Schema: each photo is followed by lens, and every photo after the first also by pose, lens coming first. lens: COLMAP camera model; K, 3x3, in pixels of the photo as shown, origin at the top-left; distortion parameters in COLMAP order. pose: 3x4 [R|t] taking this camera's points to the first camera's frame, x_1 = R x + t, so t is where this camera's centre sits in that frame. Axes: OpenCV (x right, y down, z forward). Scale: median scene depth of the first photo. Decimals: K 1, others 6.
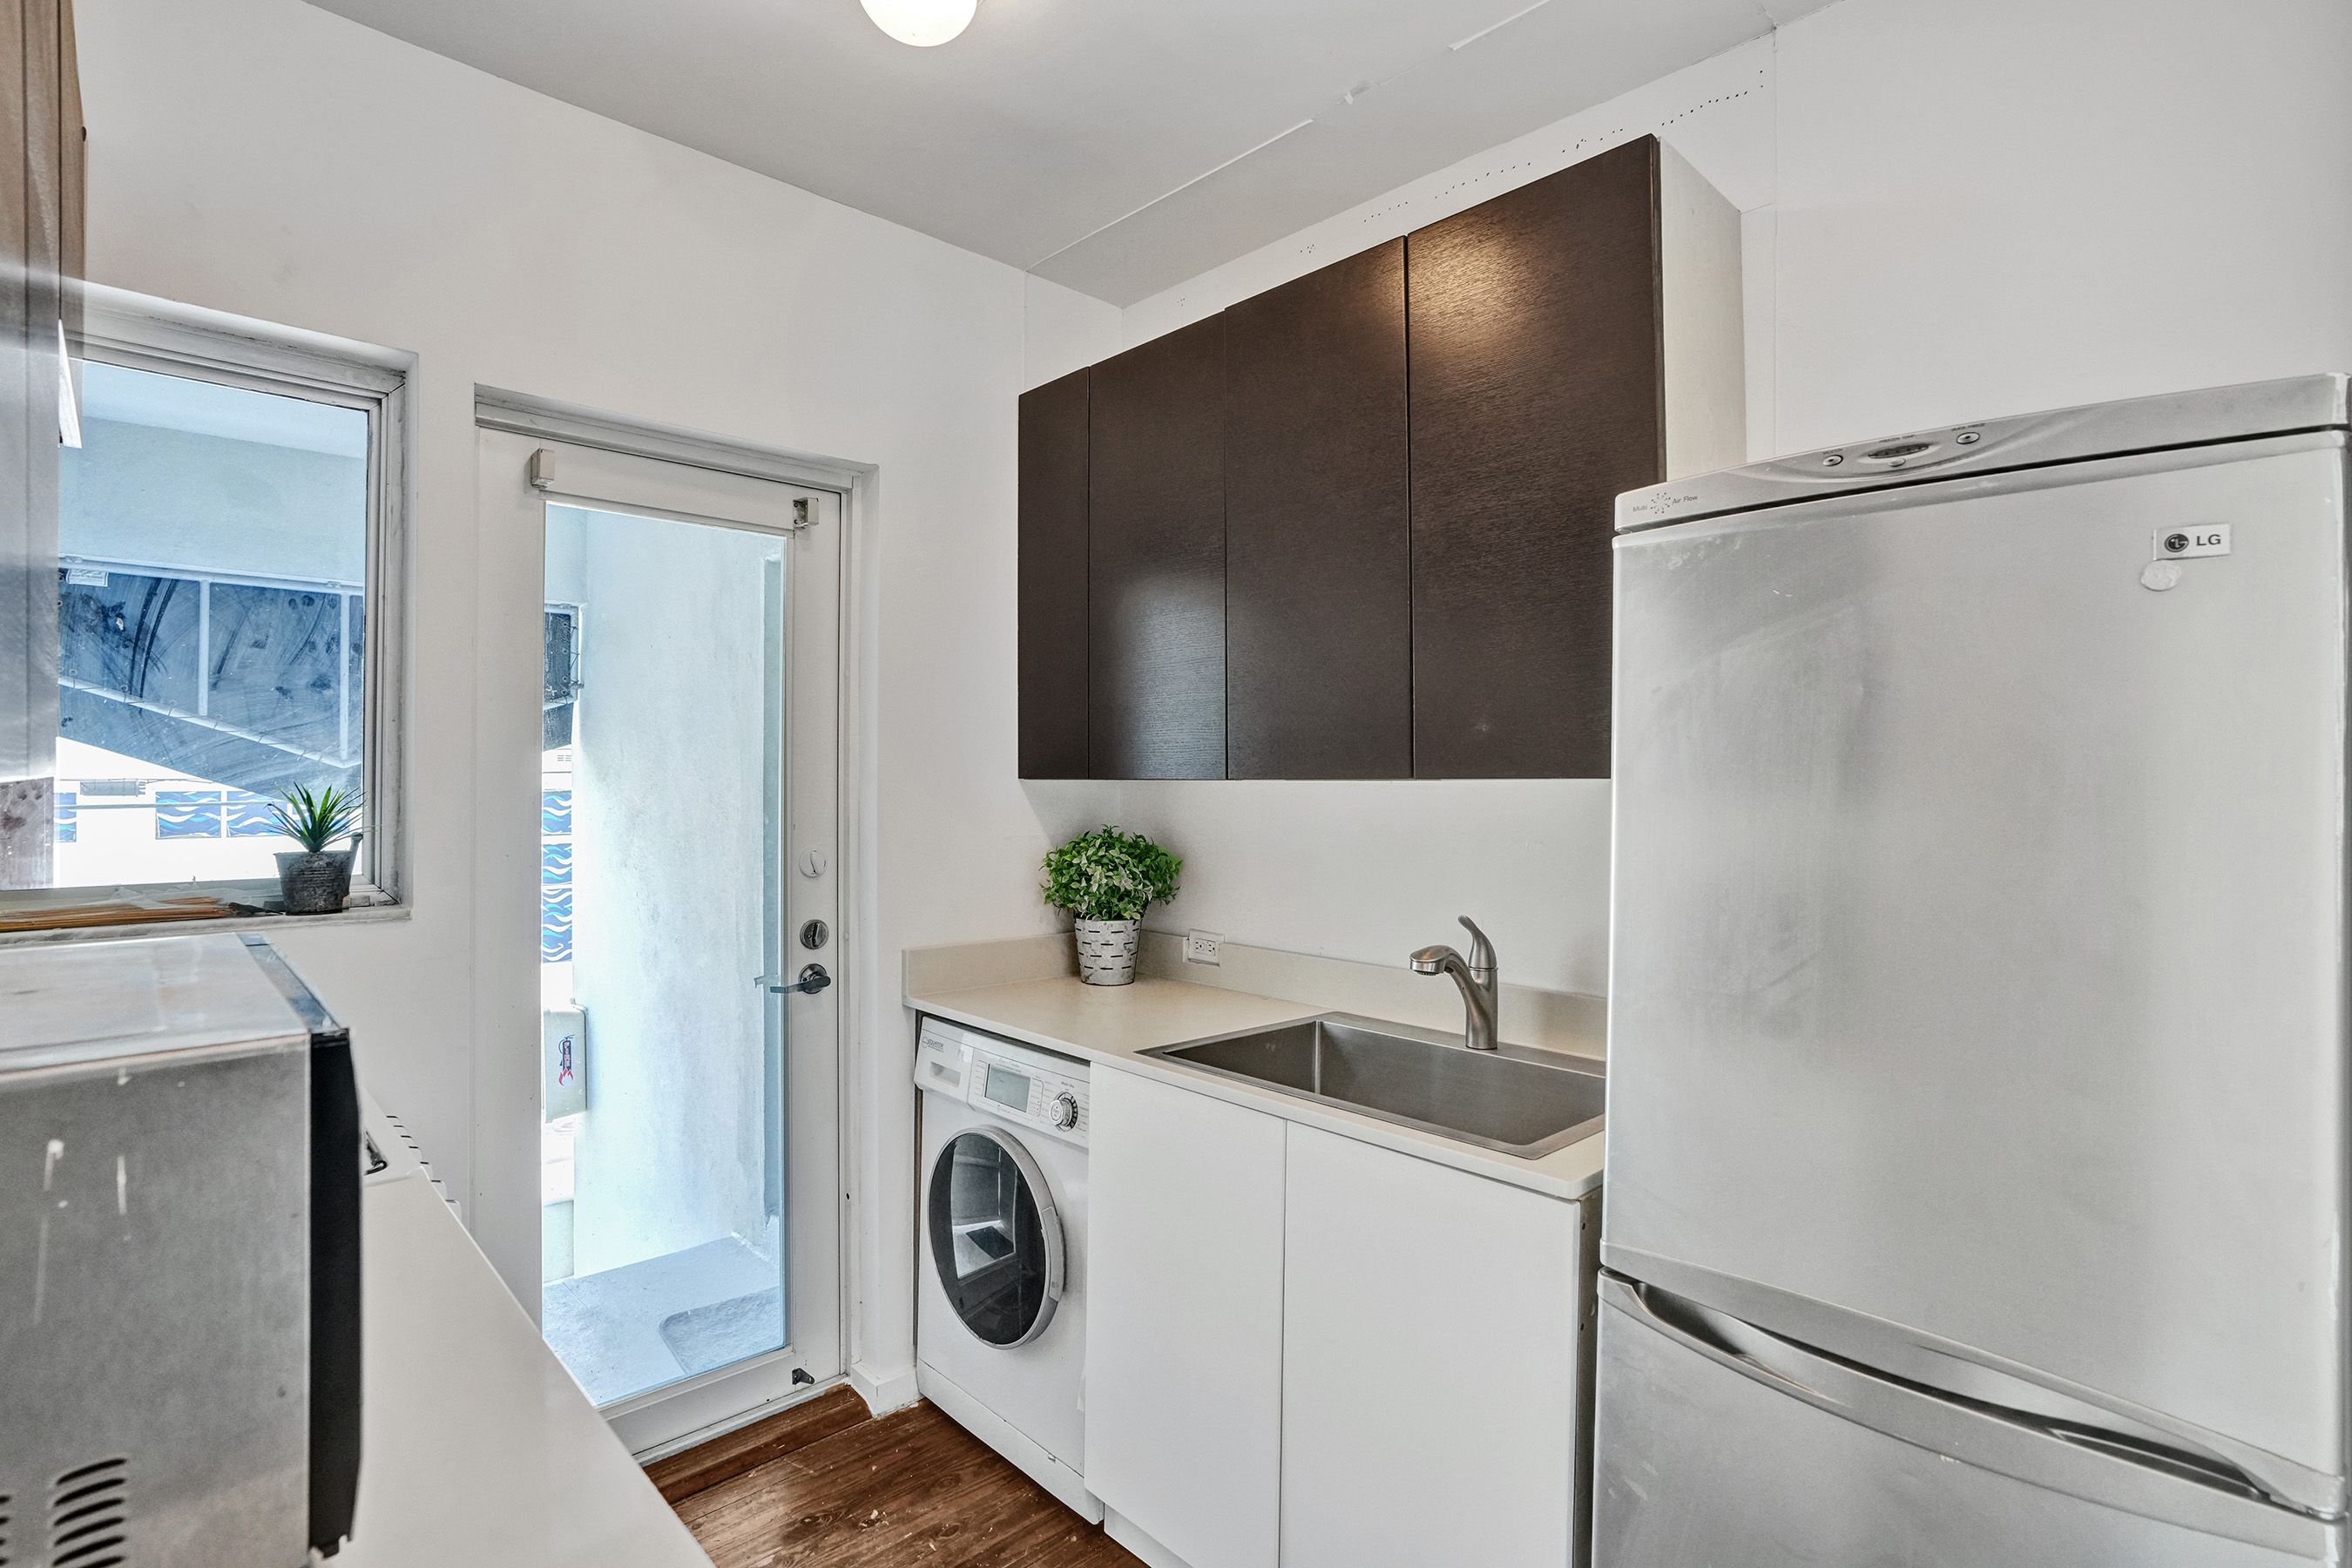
lens RADIAL K [[1119.2, 0, 1170.2], [0, 1119.2, 784.8], [0, 0, 1]] dist [-0.040783, 0.011351]
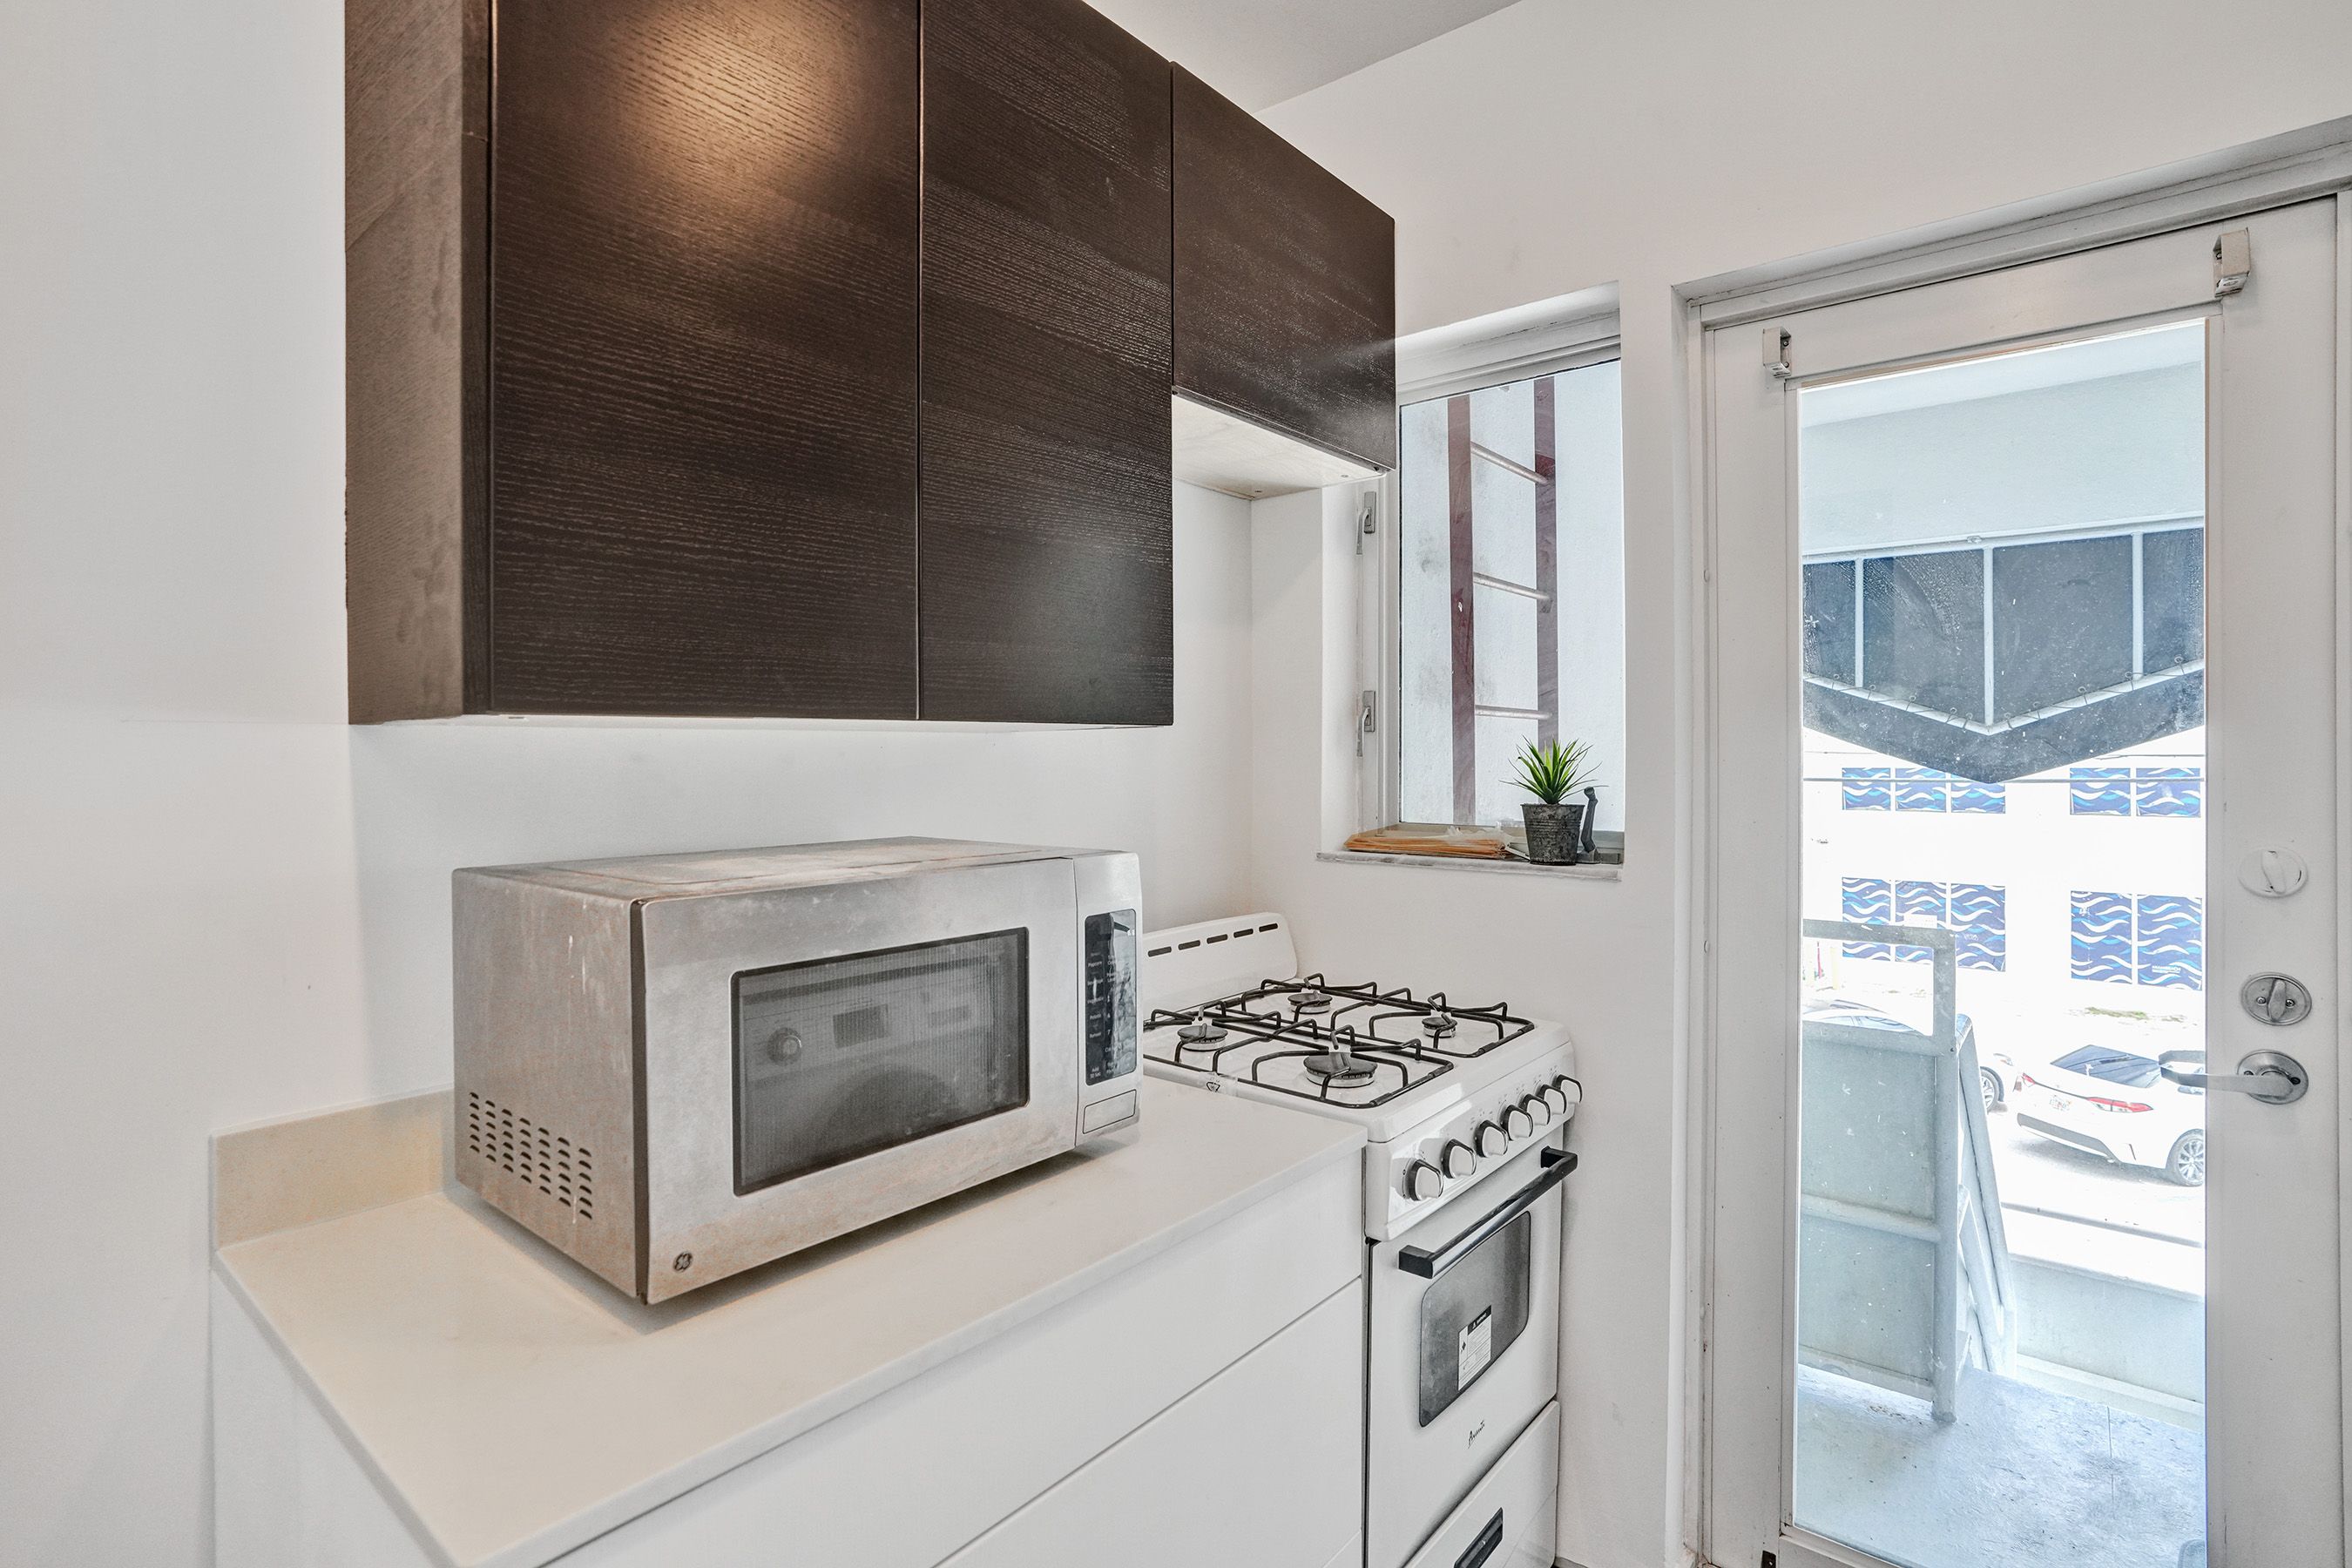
lens RADIAL K [[1119.2, 0, 1176.8], [0, 1119.2, 761.6], [0, 0, 1]] dist [-0.040783, 0.011351]
pose [[0.099204, 0.000917, -0.995067, 0.104291], [-0.003620, 0.999993, 0.000561, 0.009732], [0.995061, 0.003546, 0.099207, 0.242043]]
